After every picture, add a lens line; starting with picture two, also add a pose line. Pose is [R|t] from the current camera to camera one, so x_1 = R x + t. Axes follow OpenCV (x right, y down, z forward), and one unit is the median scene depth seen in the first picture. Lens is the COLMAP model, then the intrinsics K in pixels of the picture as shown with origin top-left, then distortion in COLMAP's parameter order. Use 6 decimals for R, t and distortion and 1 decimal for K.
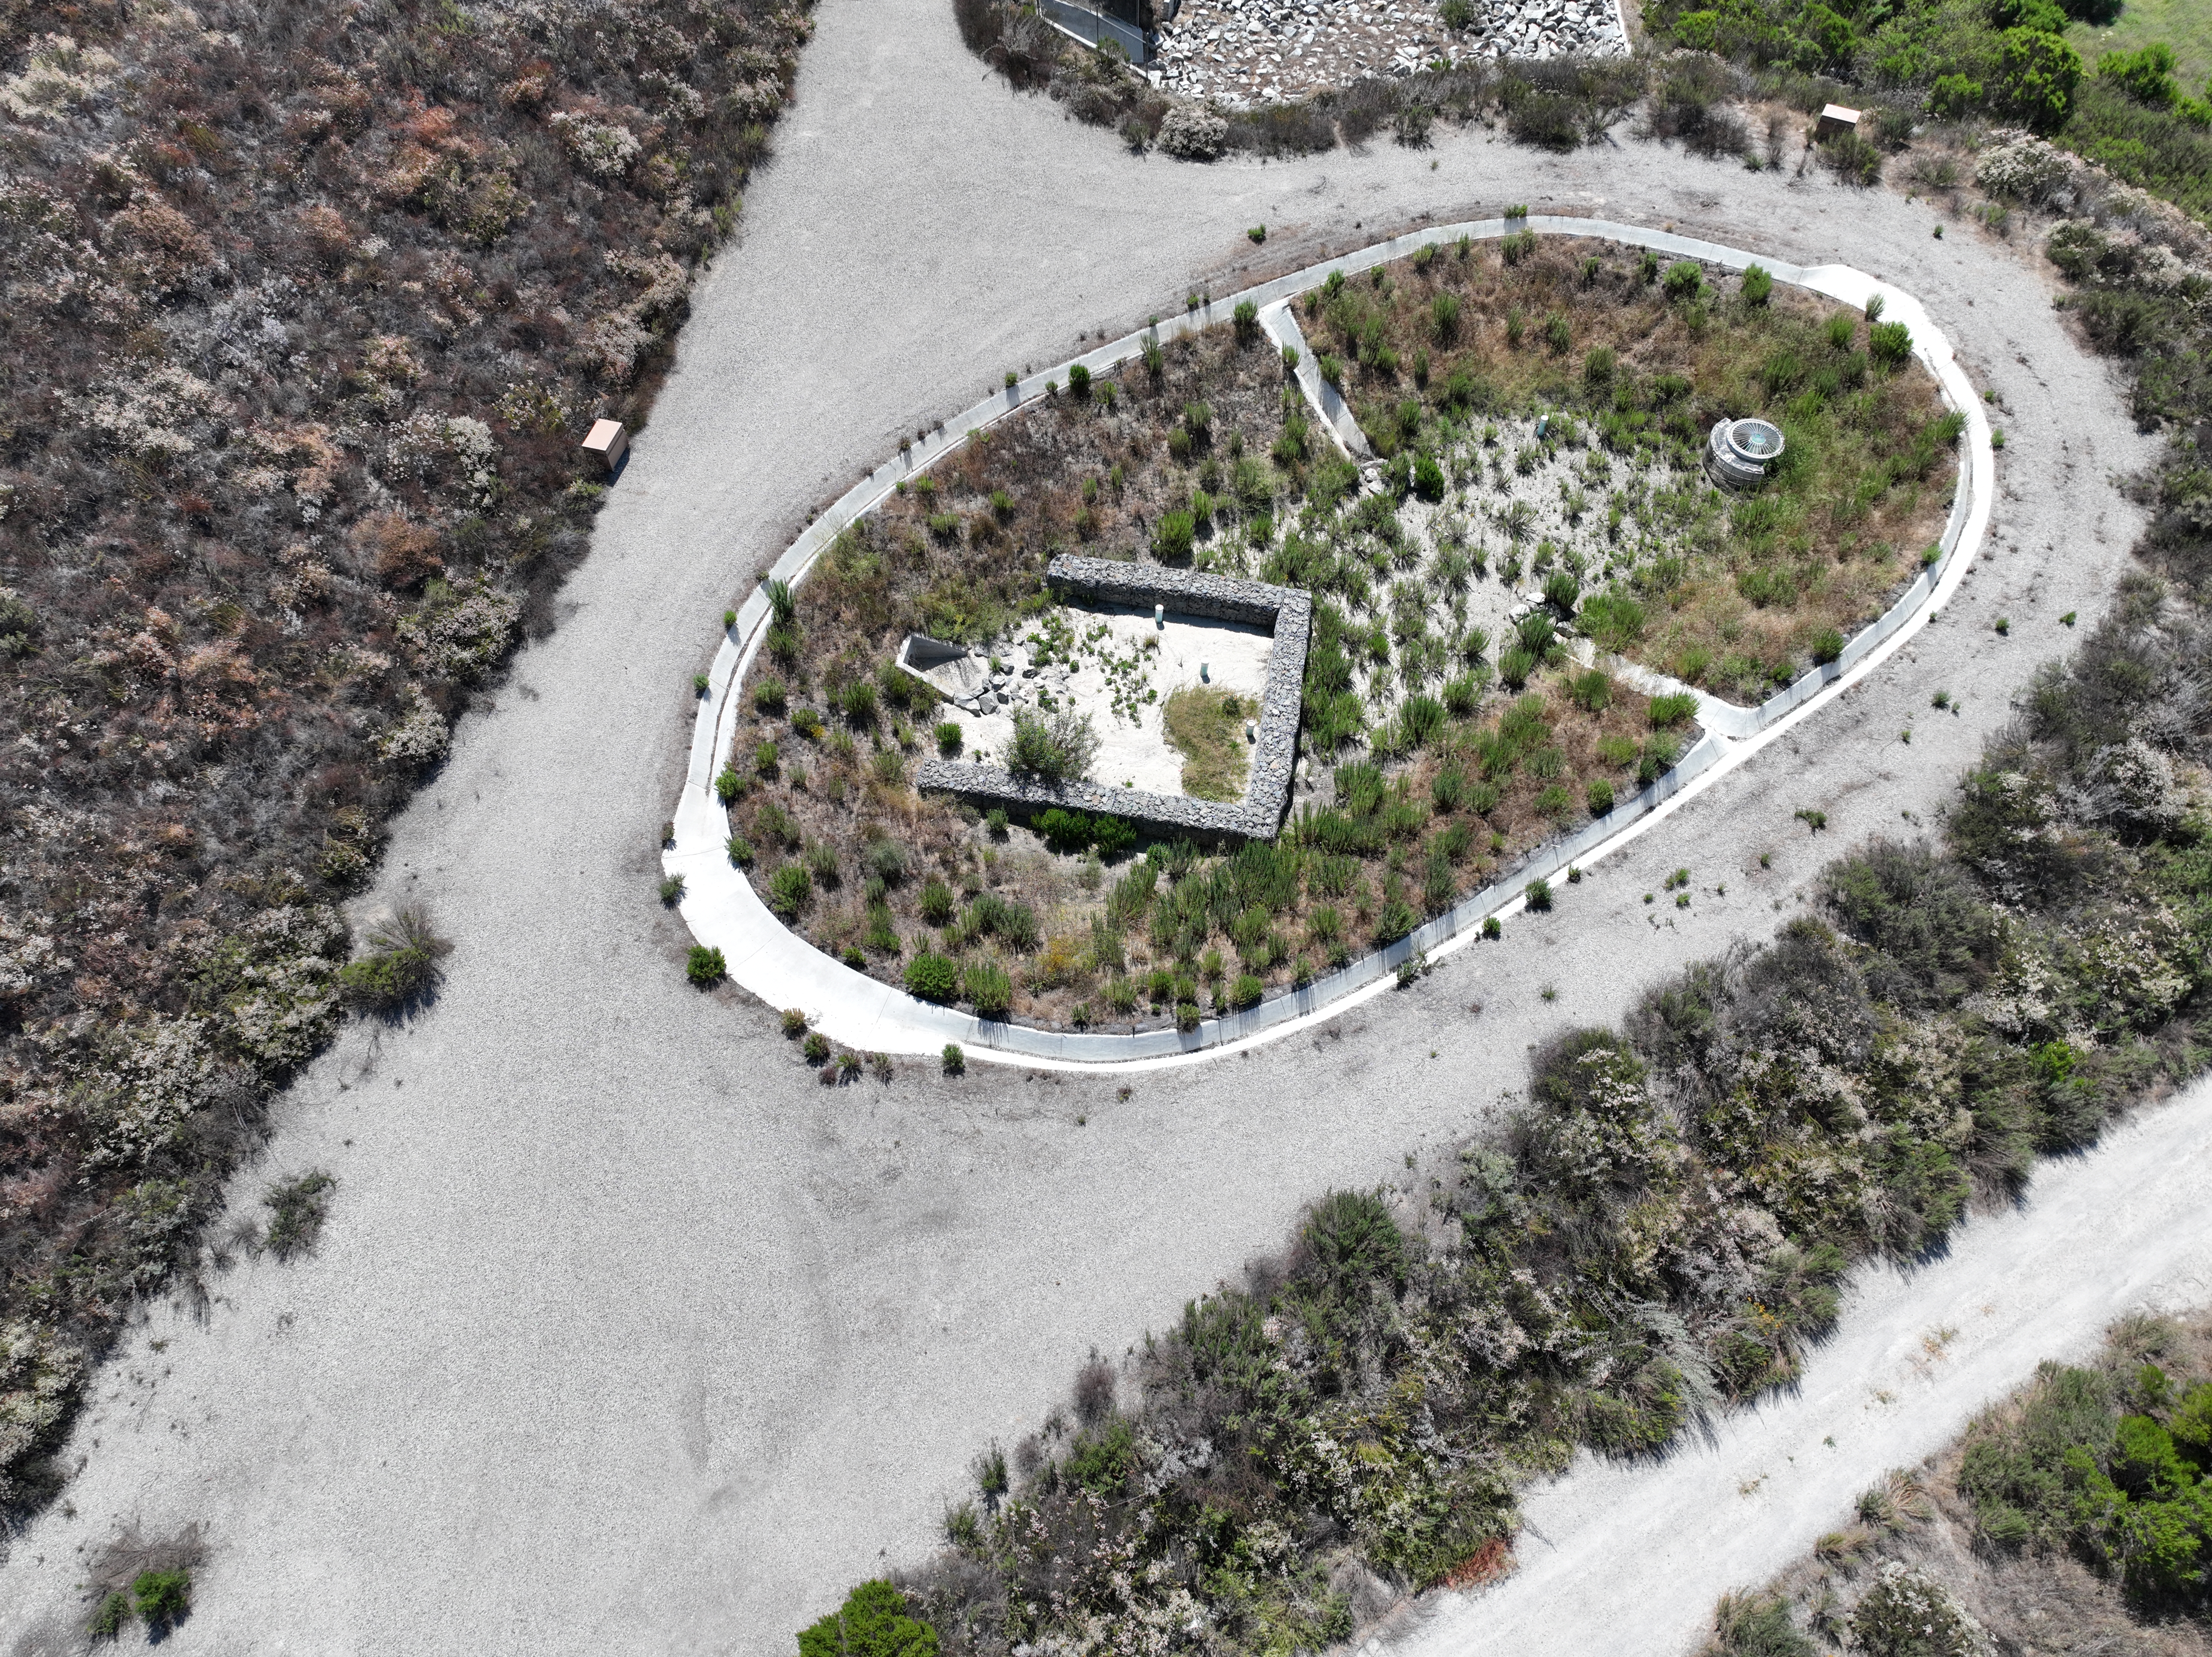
lens RADIAL K [[1534.3, 0, 1109.9], [0, 1534.3, 820.8], [0, 0, 1]] dist [0.001547, 0.012586]
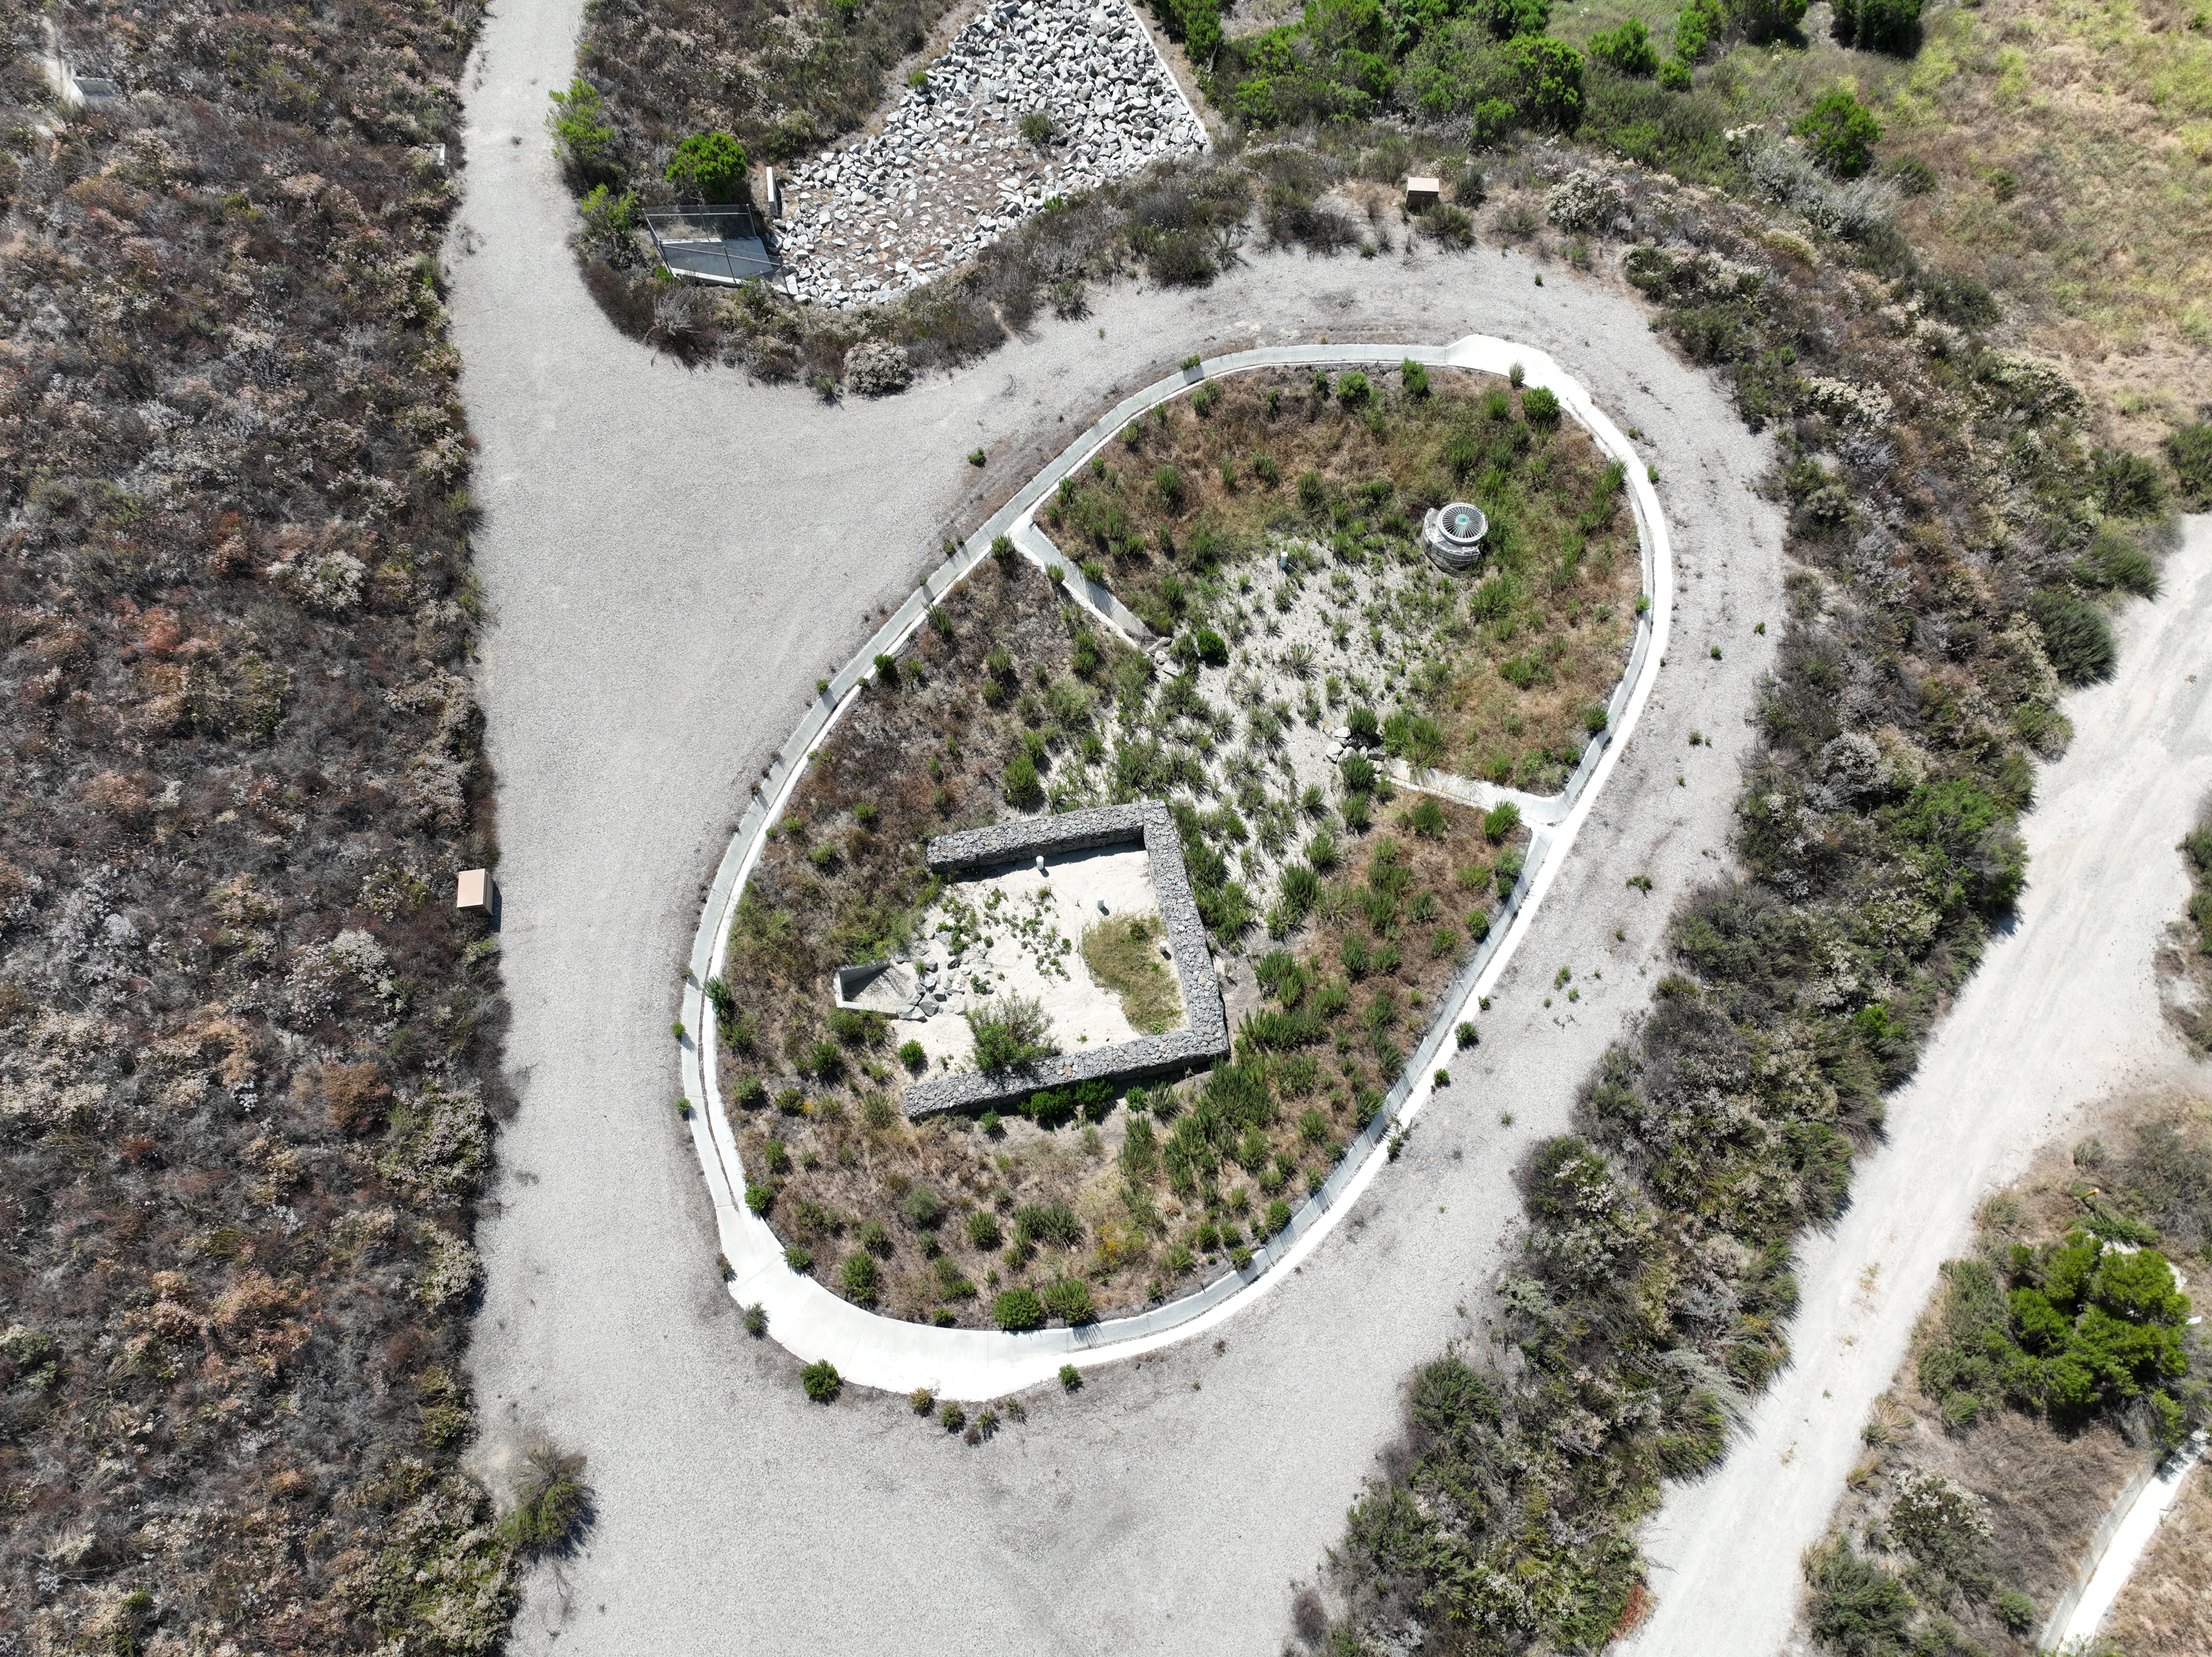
lens RADIAL K [[1535.0, 0, 1111.3], [0, 1535.0, 826.5], [0, 0, 1]] dist [-0.000067, 0.014090]
pose [[0.923908, -0.338561, 0.178246, -0.114076], [0.322127, 0.939671, 0.115122, -0.287459], [-0.206468, -0.048944, 0.977228, -0.080354]]
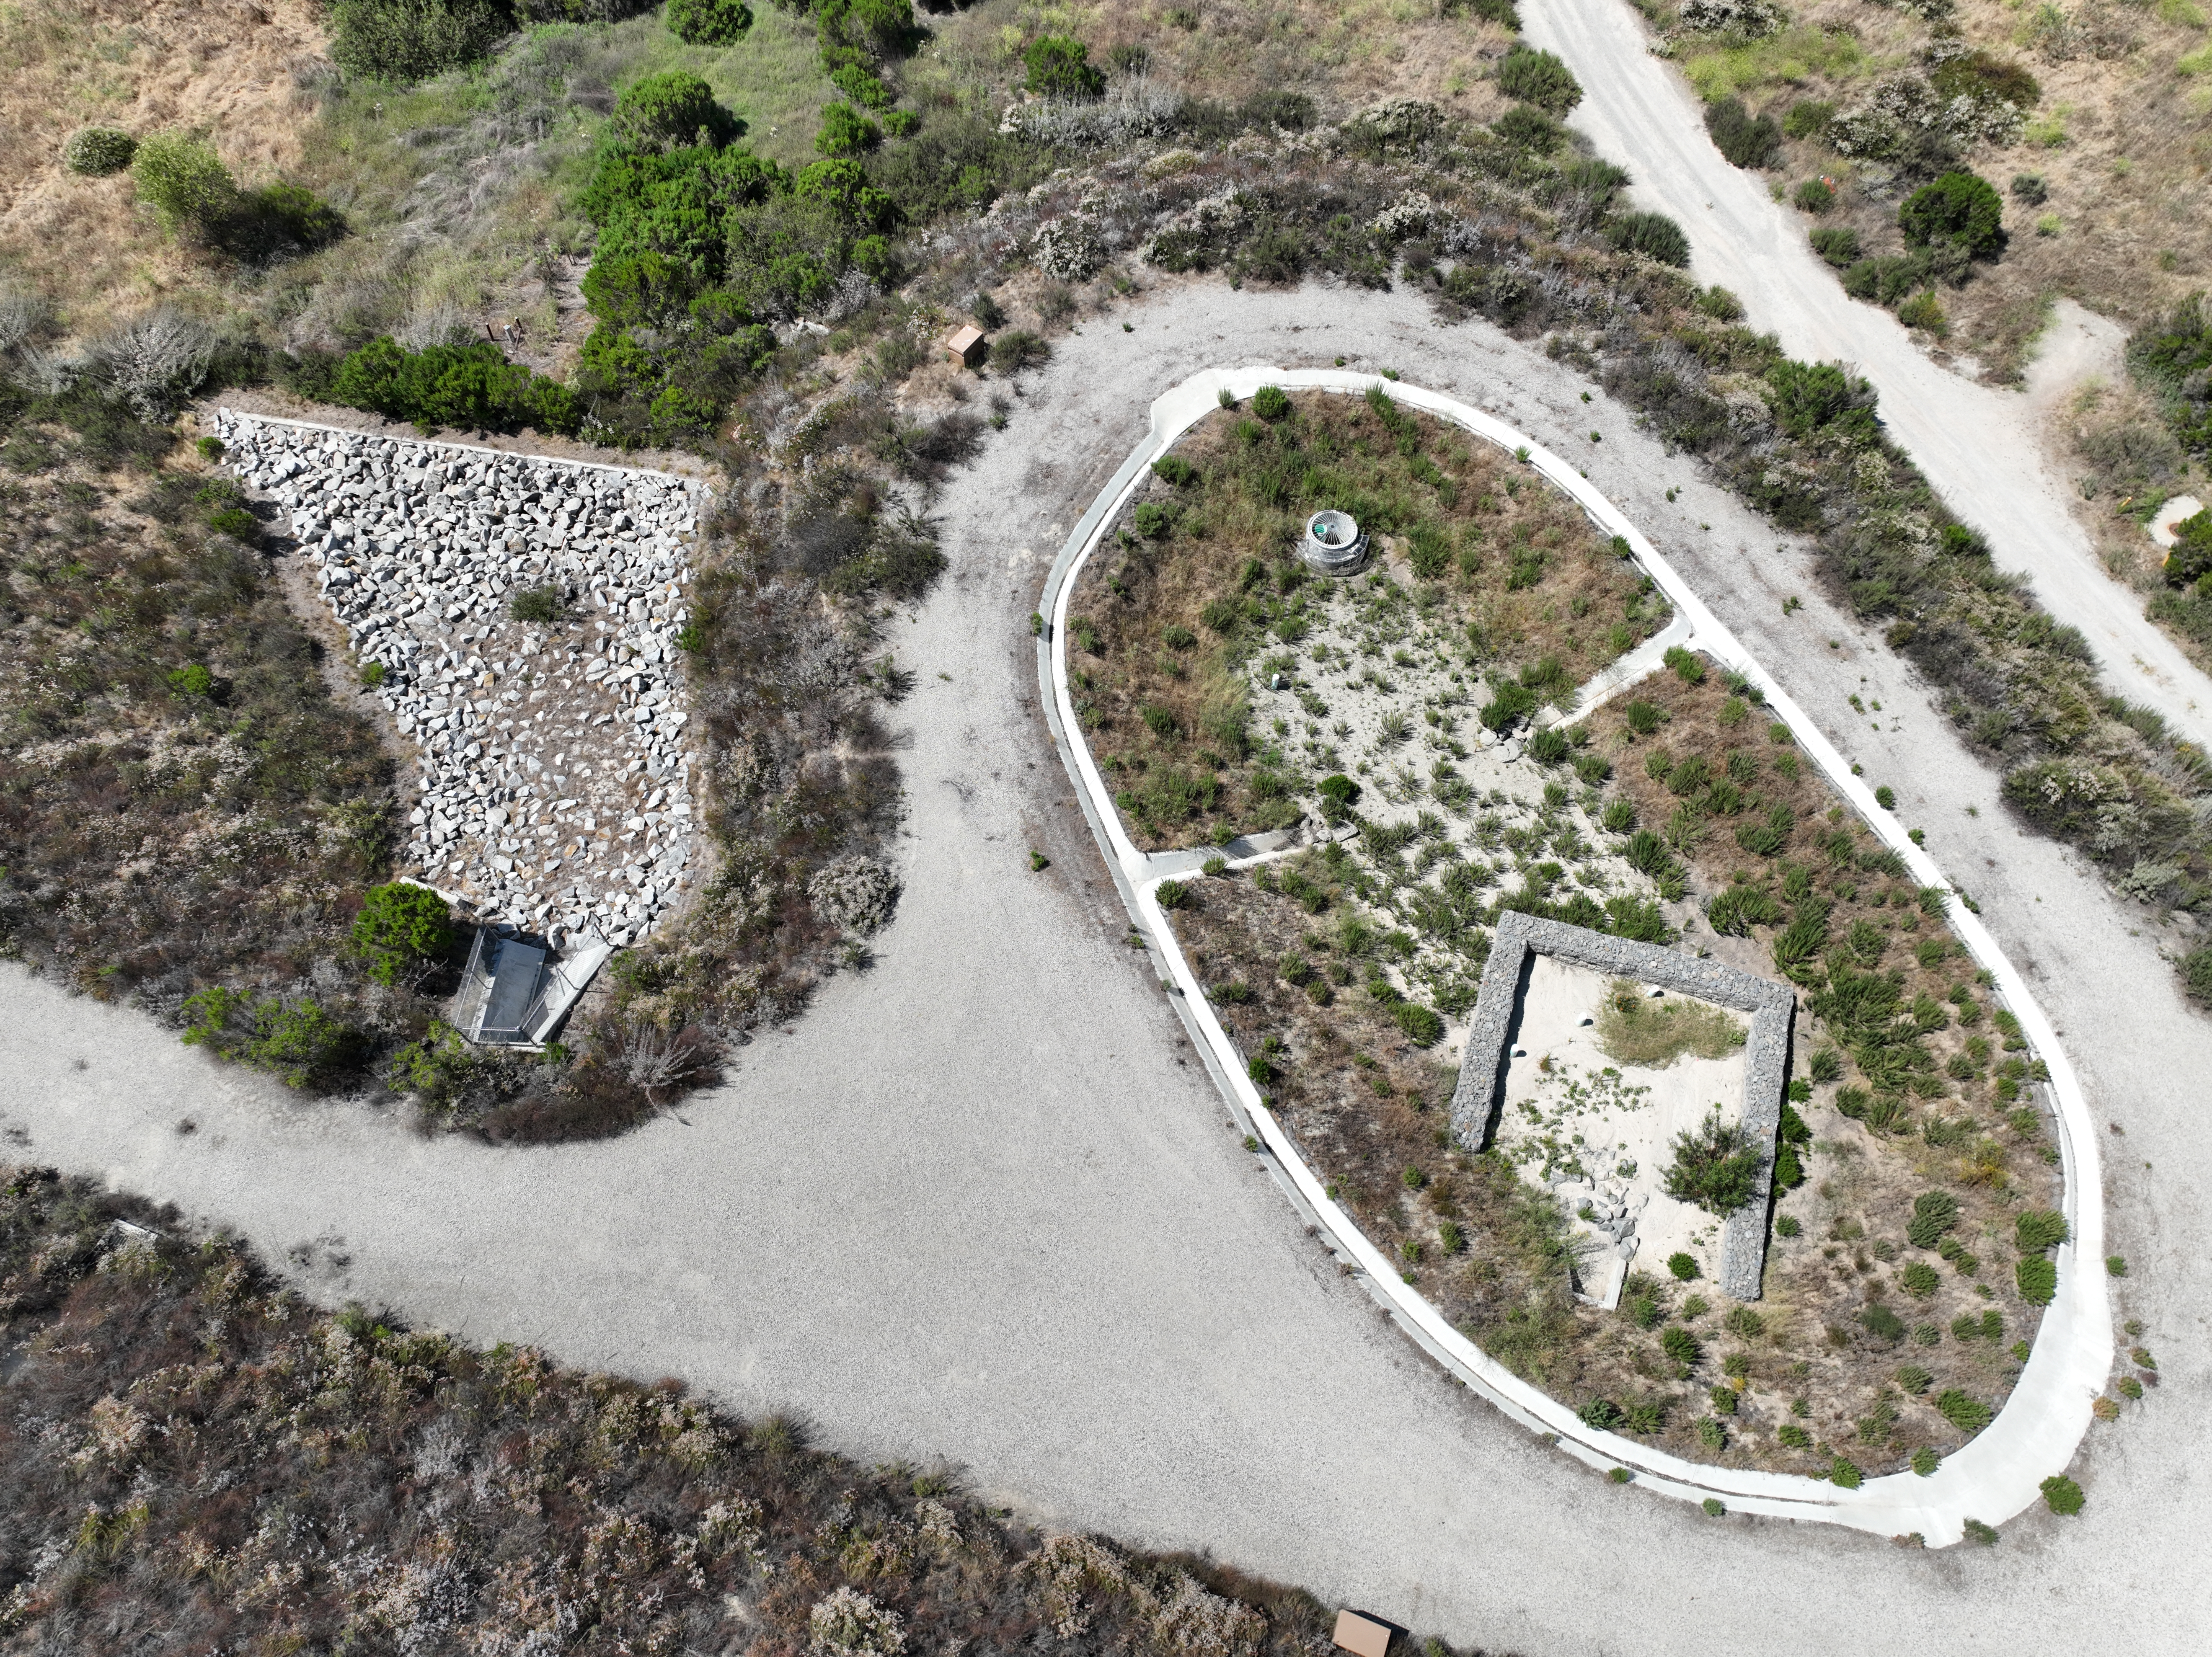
lens RADIAL K [[1535.0, 0, 1111.3], [0, 1535.0, 826.5], [0, 0, 1]] dist [-0.000067, 0.014090]
pose [[0.124722, -0.870204, 0.476644, -0.384309], [0.827989, 0.355983, 0.433257, -0.914028], [-0.546699, 0.340619, 0.764918, 0.333200]]
